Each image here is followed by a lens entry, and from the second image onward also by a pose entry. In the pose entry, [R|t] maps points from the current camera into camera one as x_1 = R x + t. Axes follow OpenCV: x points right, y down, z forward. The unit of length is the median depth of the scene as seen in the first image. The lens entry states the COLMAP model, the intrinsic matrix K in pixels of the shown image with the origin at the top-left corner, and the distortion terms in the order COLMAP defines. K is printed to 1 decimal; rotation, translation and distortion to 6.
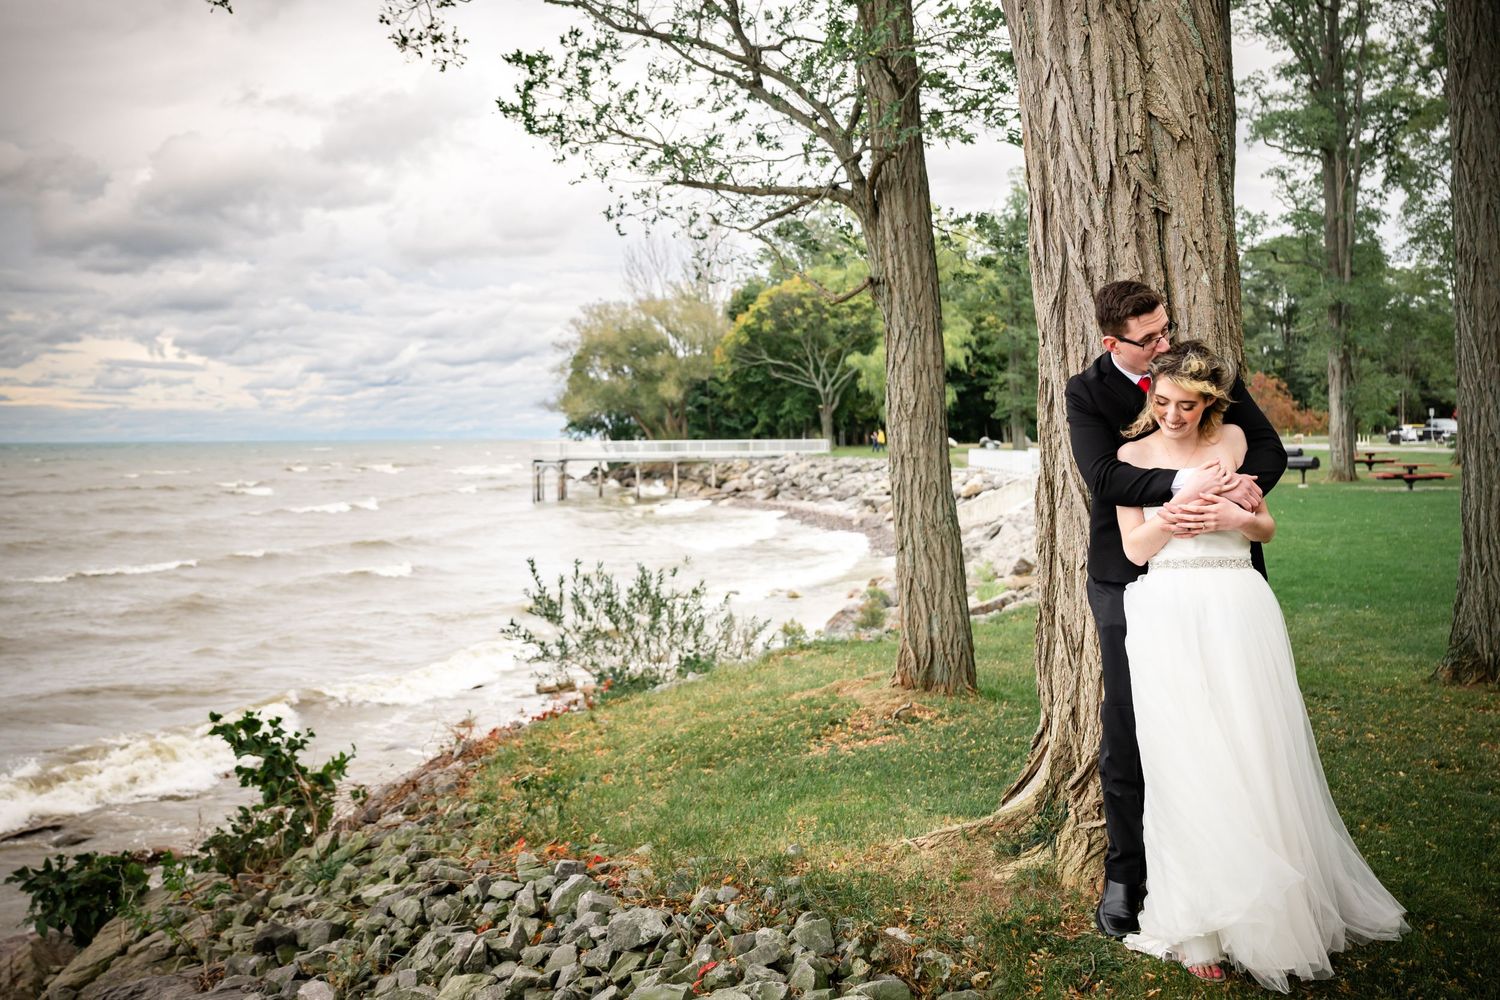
lens RADIAL K [[1396.1, 0, 729.2], [0, 1396.1, 448.2], [0, 0, 1]] dist [0.002515, 0.000000]
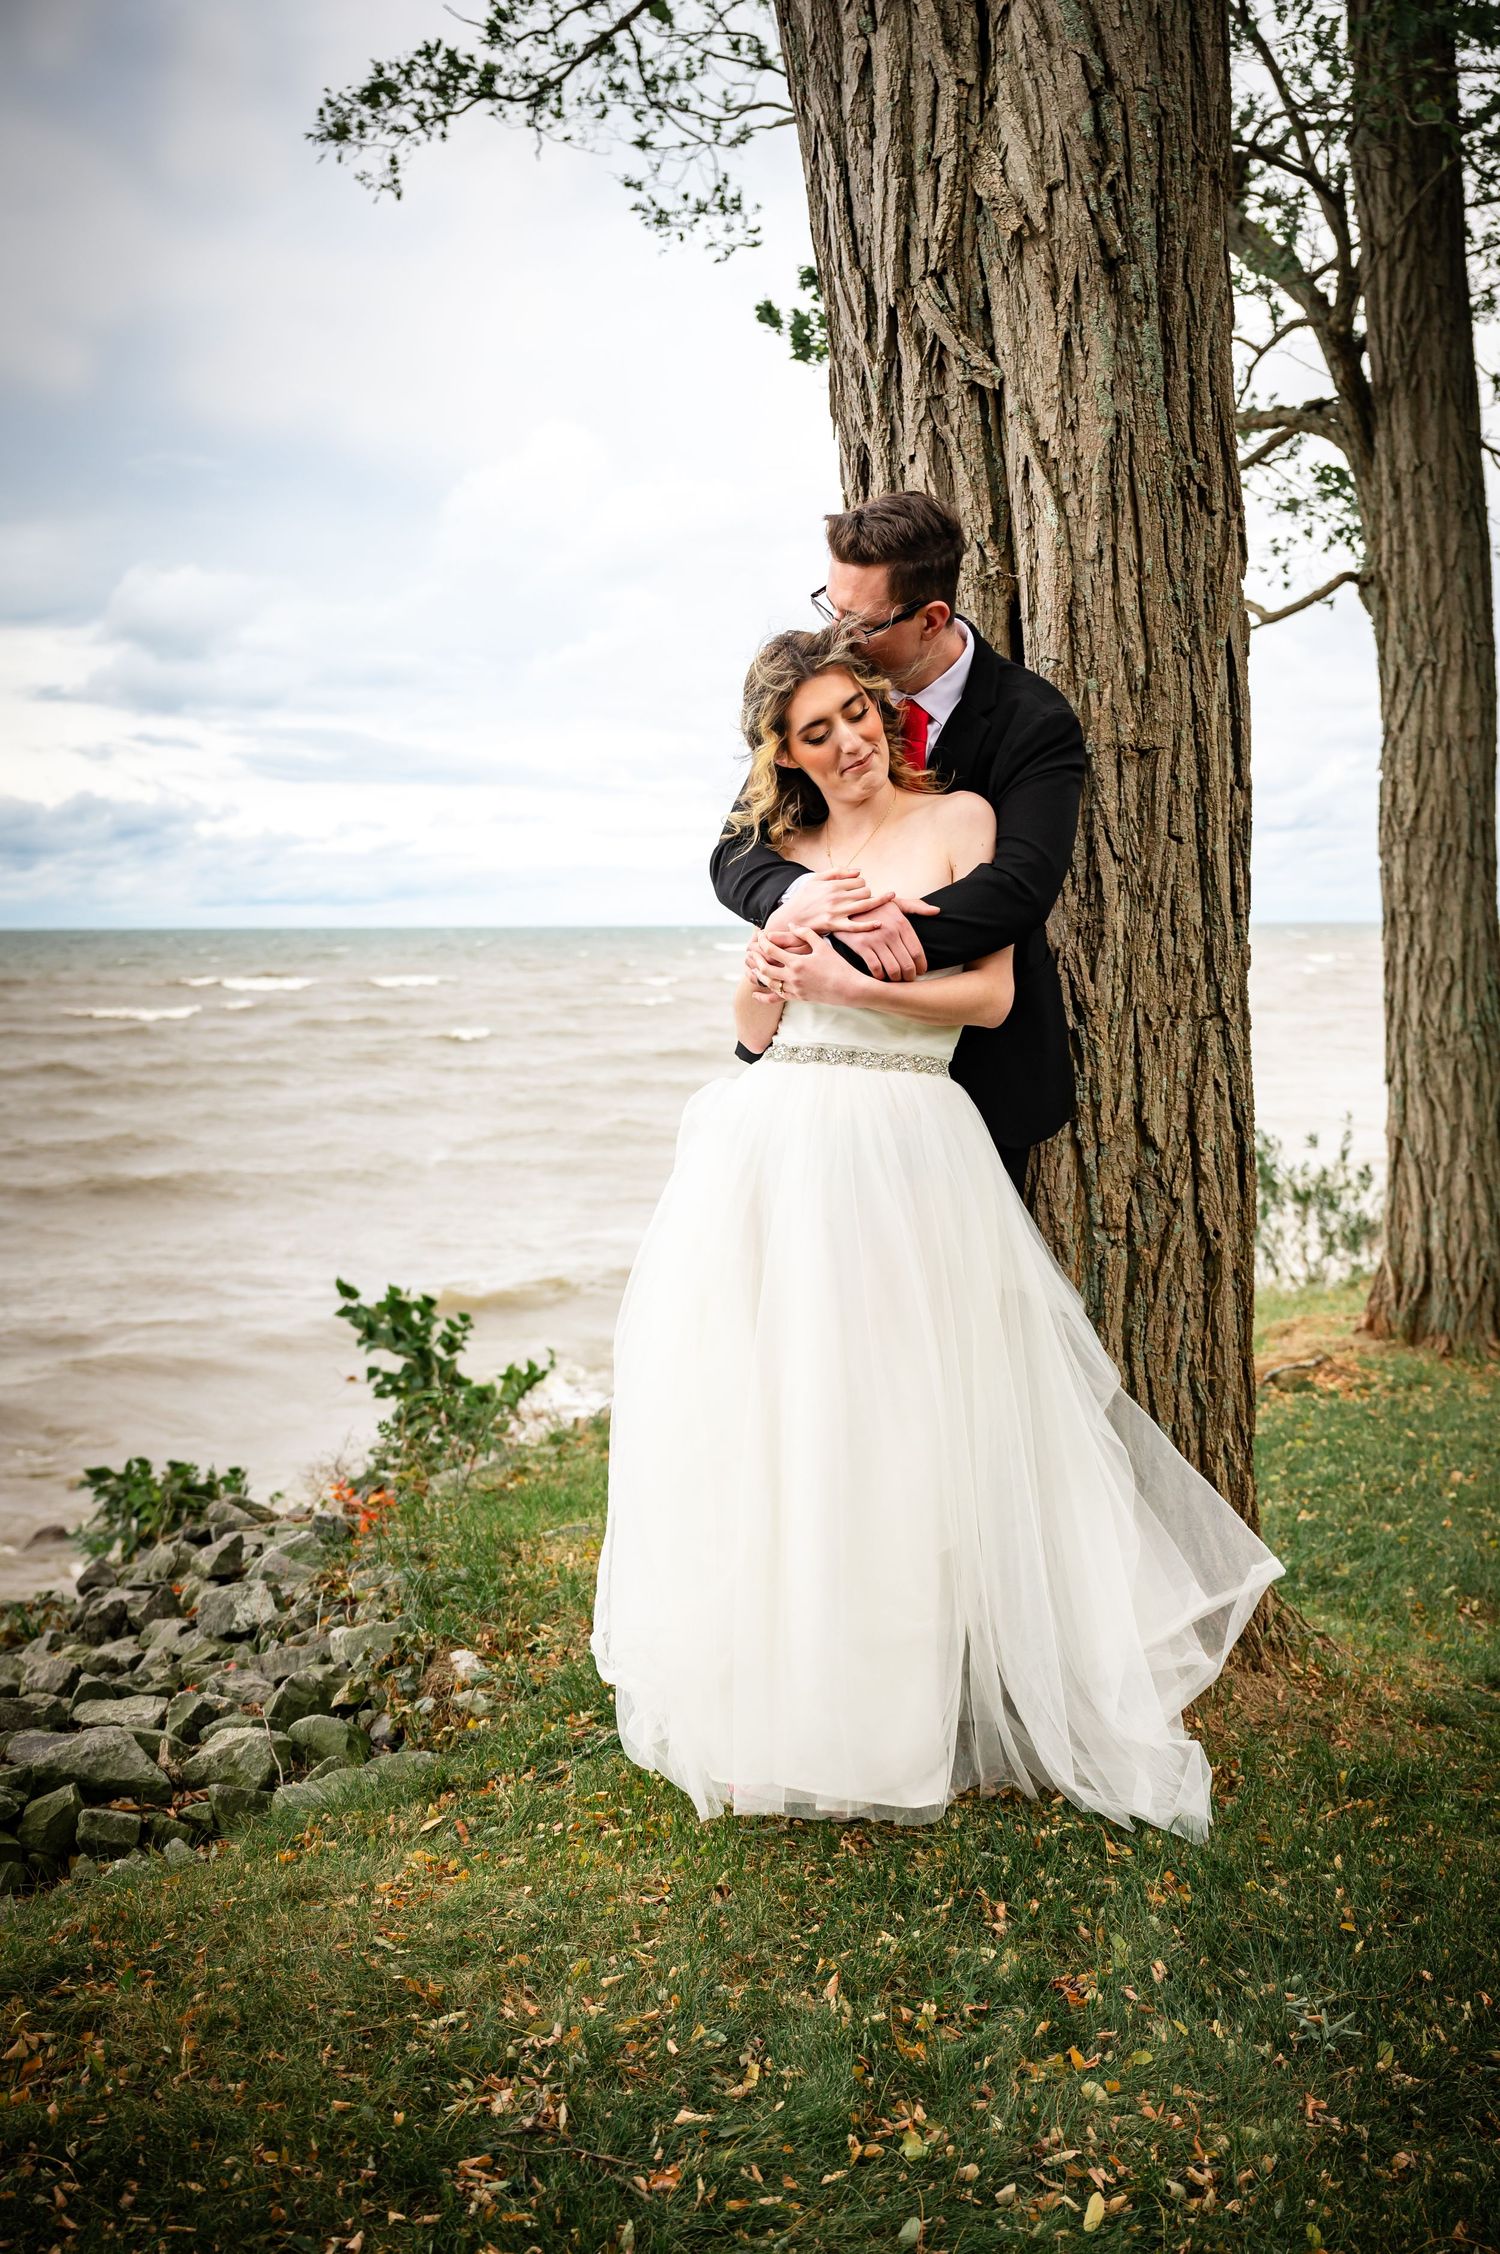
lens RADIAL K [[2352.7, 0, 800.2], [0, 2352.7, 1134.4], [0, 0, 1]] dist [0.052455, 0.000000]
pose [[0.897154, 0.047816, -0.439121, 0.326001], [-0.010766, 0.996195, 0.086480, 0.015997], [0.441586, -0.072859, 0.894256, 0.082427]]
